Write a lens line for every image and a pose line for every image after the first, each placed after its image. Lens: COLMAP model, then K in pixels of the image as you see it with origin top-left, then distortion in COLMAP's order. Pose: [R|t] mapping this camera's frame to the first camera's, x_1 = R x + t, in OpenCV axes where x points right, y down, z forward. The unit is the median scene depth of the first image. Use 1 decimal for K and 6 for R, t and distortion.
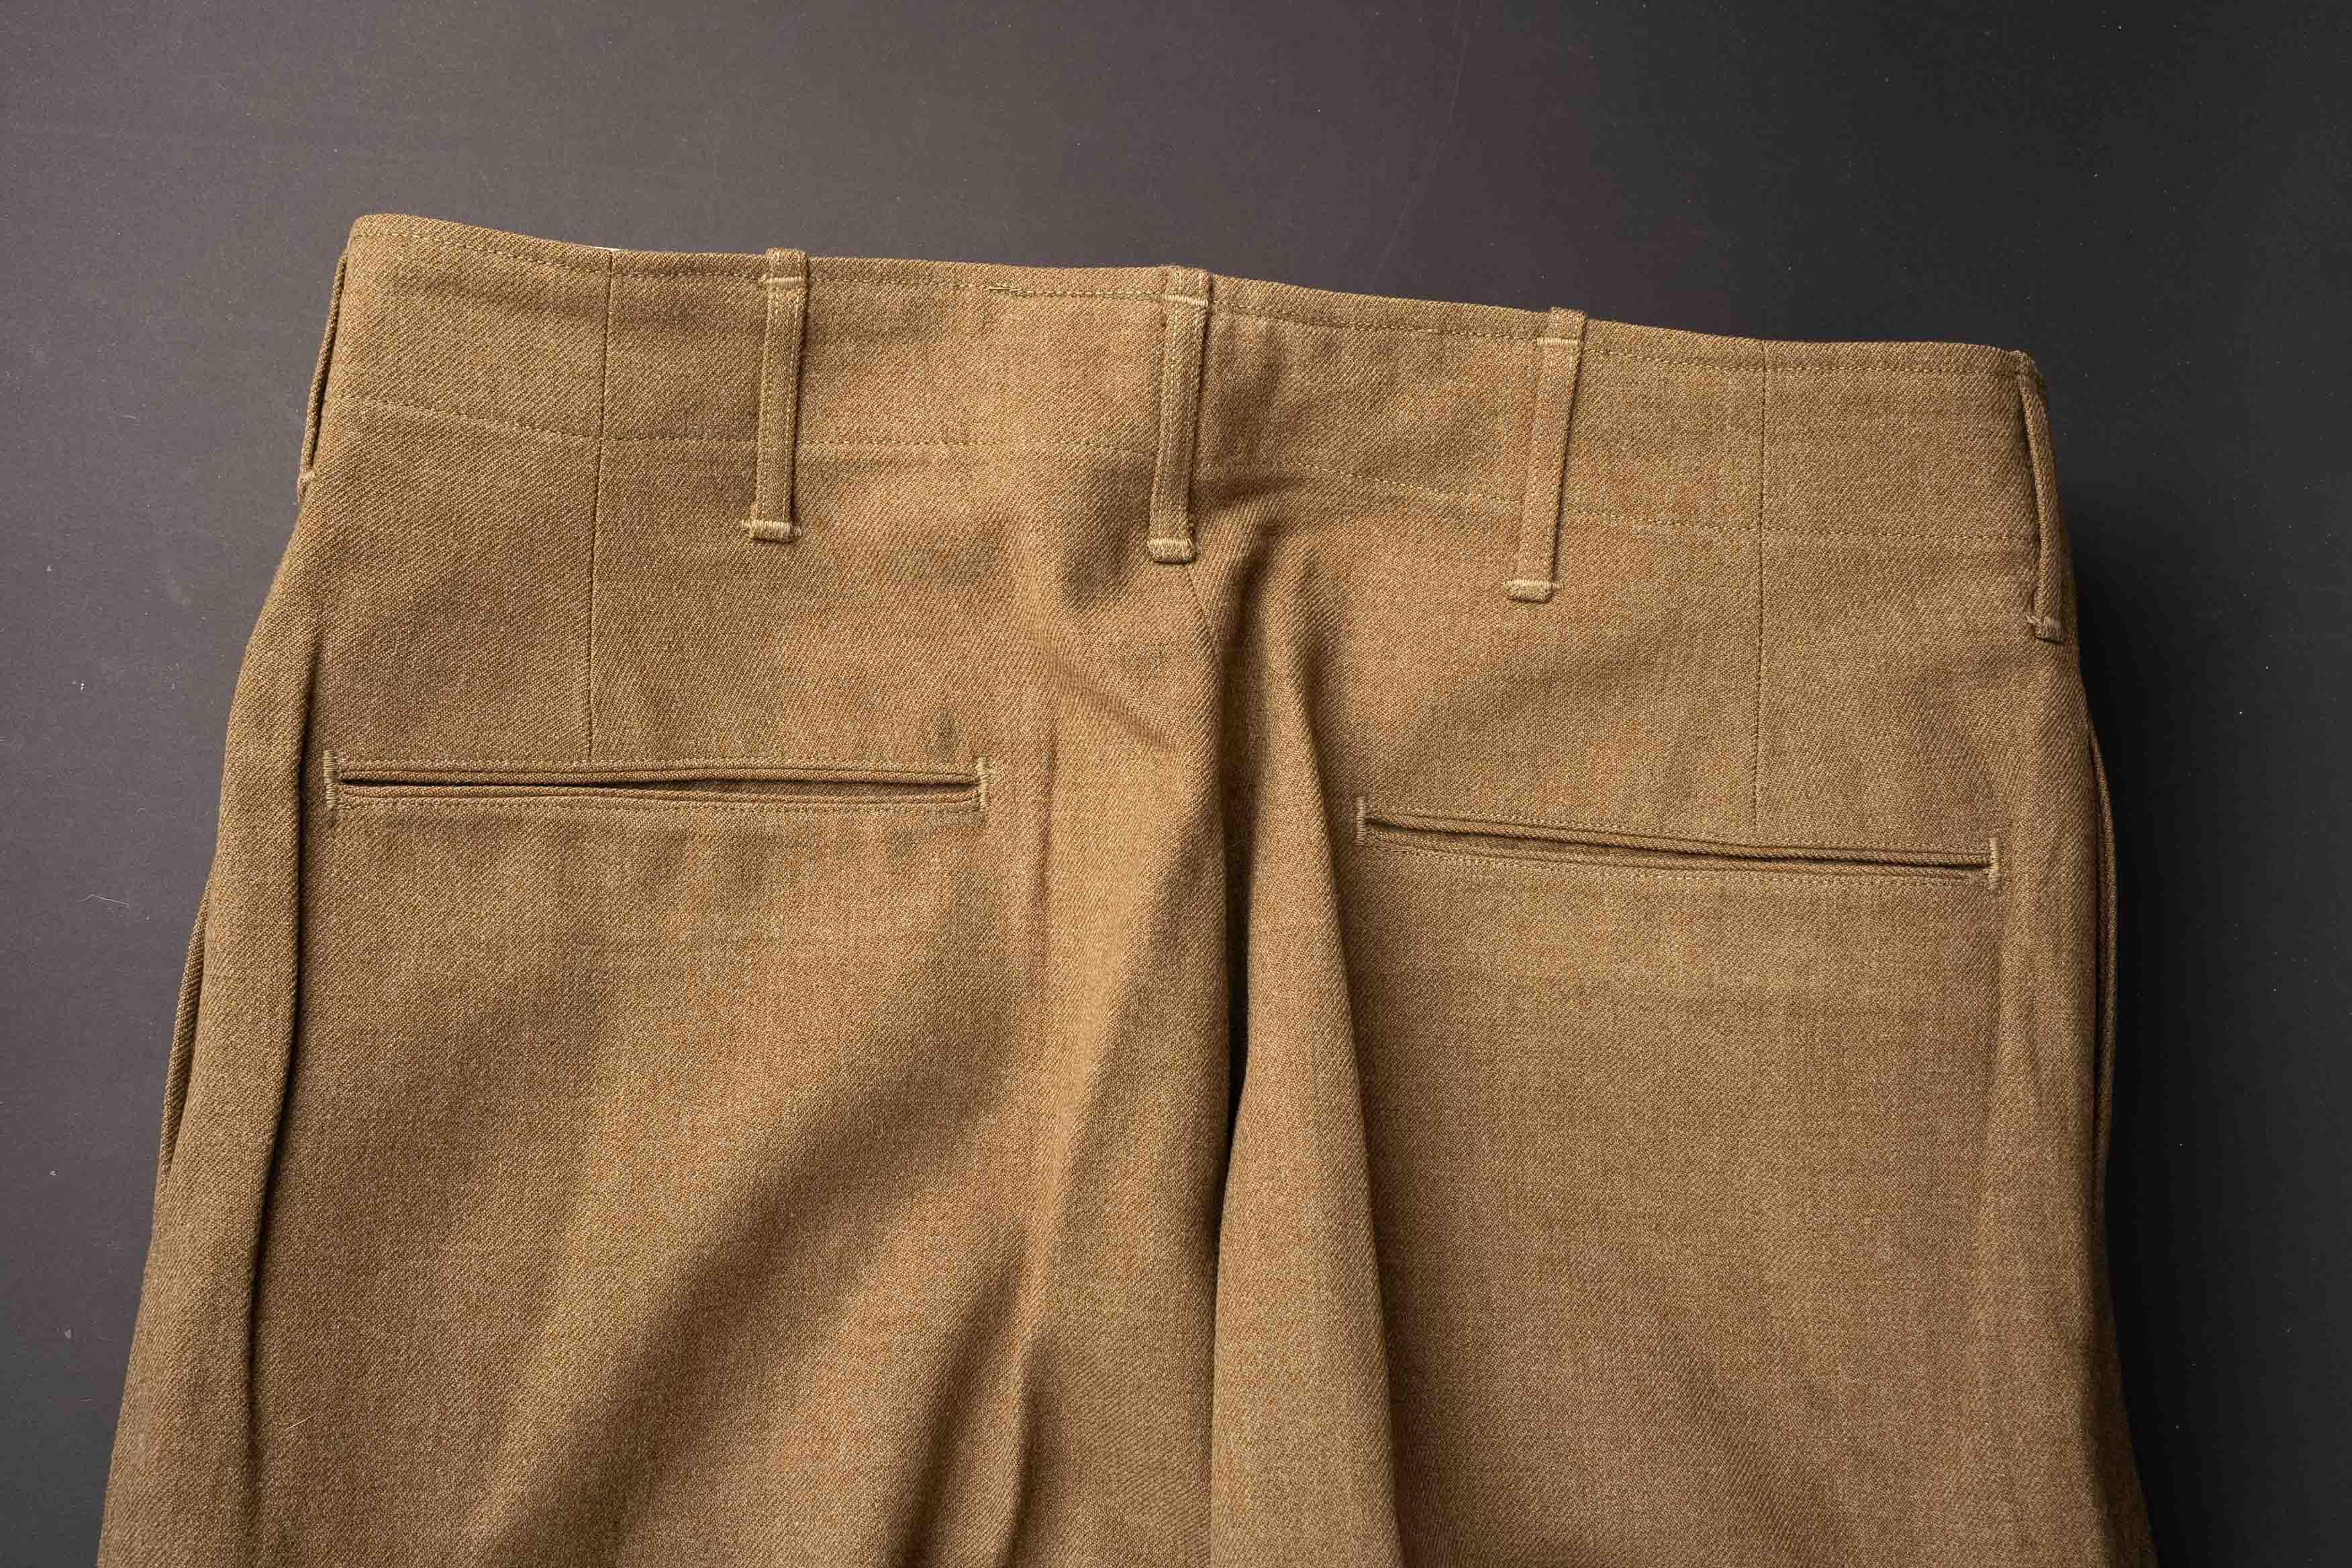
lens RADIAL K [[2311.8, 0, 1176.0], [0, 2311.8, 784.0], [0, 0, 1]] dist [0.016709, 0.021088]
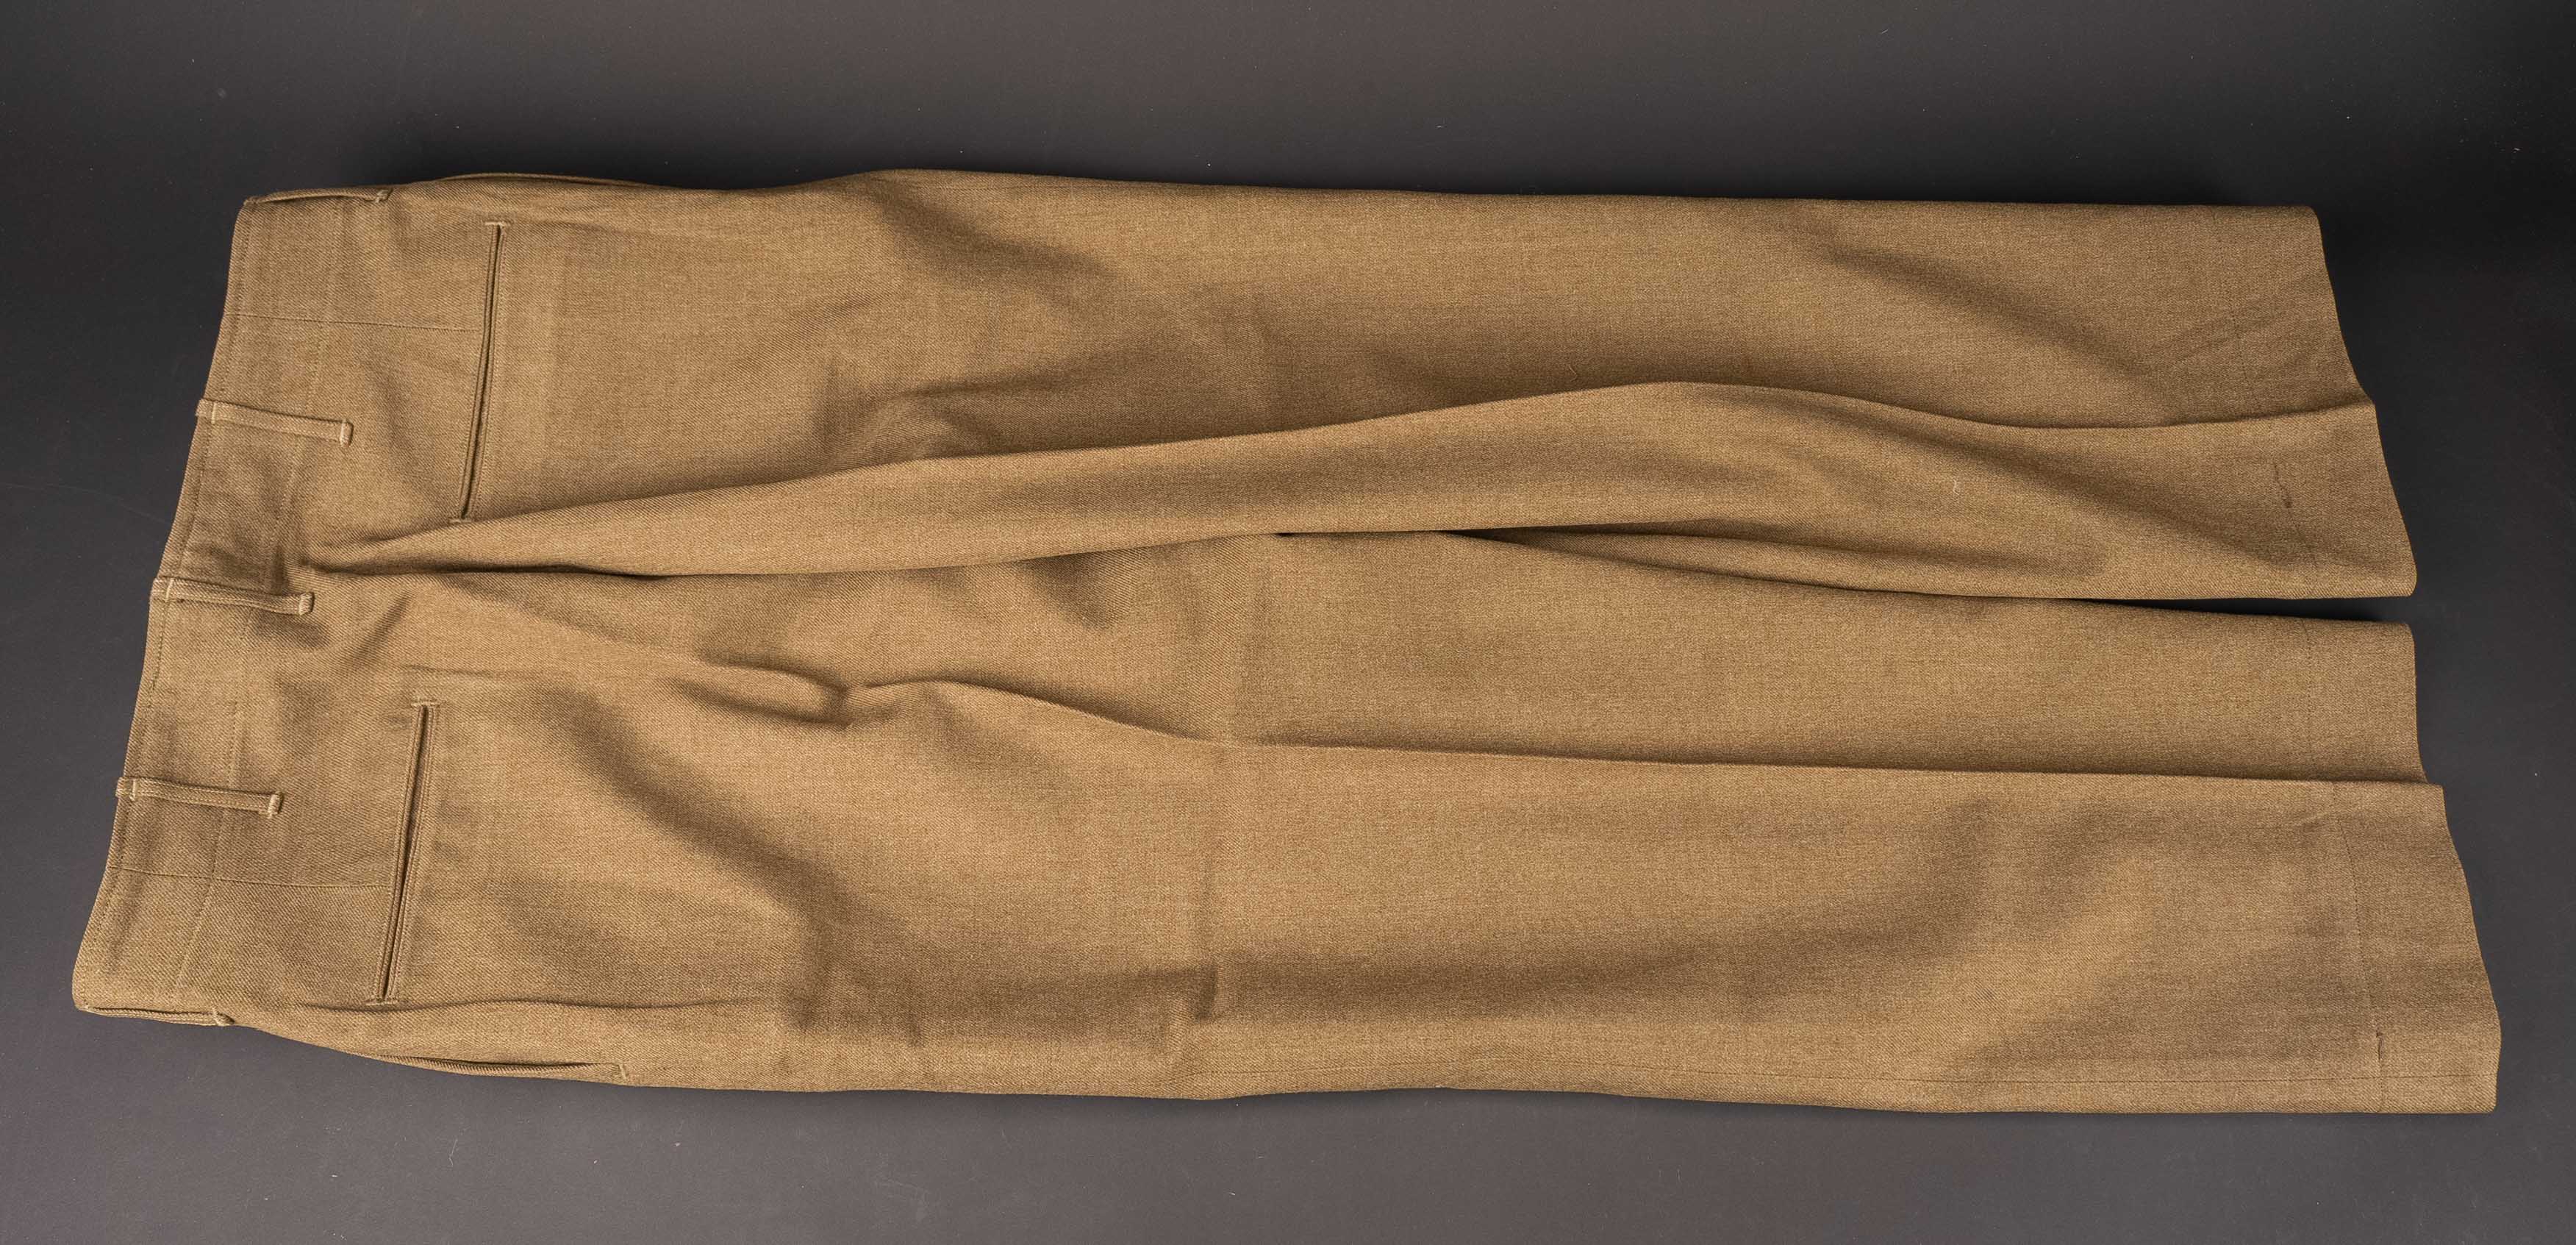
lens RADIAL K [[2080.2, 0, 1288.0], [0, 2080.2, 622.5], [0, 0, 1]] dist [-0.088785, 0.056203]
pose [[-0.034996, -0.962324, 0.269643, -0.516245], [0.977061, 0.023767, 0.211630, 0.346697], [-0.210065, 0.270864, 0.939418, -0.790330]]
